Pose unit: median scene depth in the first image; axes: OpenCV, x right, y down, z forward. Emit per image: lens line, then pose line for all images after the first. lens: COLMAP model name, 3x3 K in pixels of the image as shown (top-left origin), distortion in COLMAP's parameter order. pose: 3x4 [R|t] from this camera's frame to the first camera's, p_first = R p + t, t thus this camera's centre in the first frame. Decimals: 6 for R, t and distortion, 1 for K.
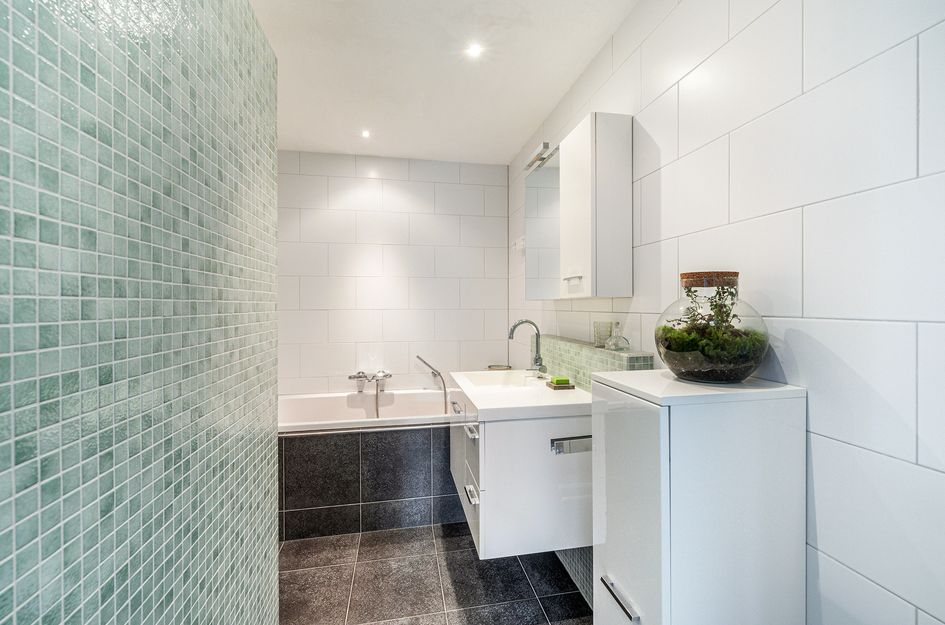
lens RADIAL K [[411.5, 0, 473.8], [0, 411.5, 308.6], [0, 0, 1]] dist [0.001648, -0.000009]
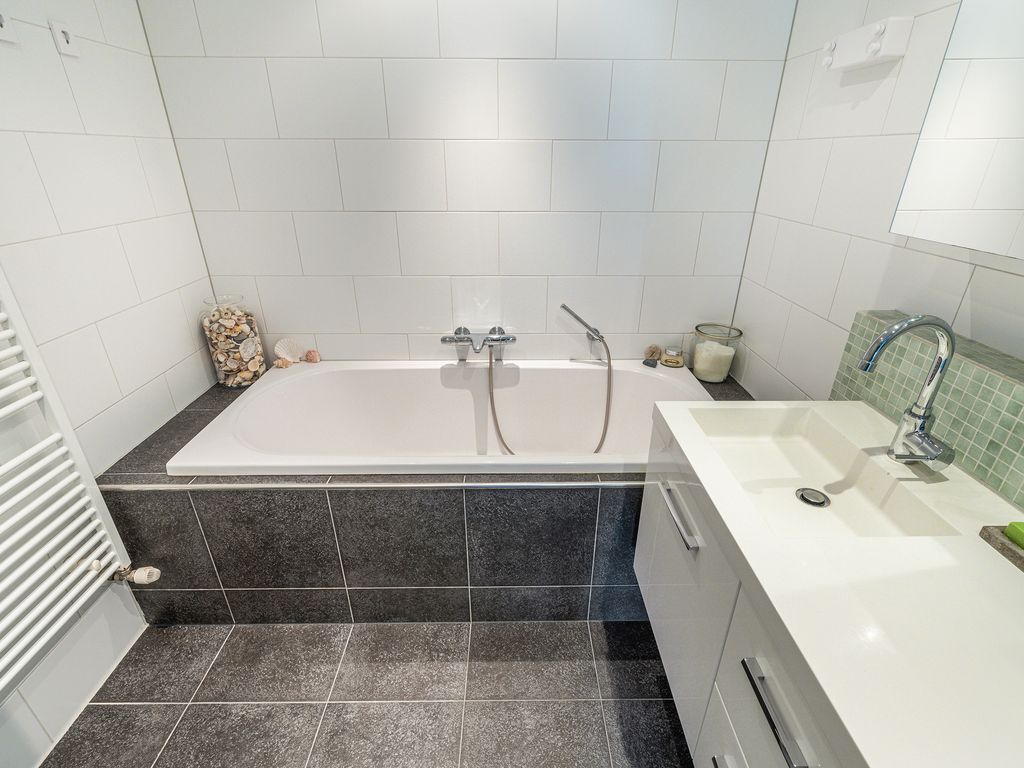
lens RADIAL K [[490.0, 0, 511.3], [0, 490.0, 384.6], [0, 0, 1]] dist [-0.001583, 0.000218]
pose [[0.984589, 0.076966, -0.157039, -0.128789], [-0.003590, 0.906657, 0.421853, -0.080003], [0.174849, -0.414788, 0.892961, 0.508604]]
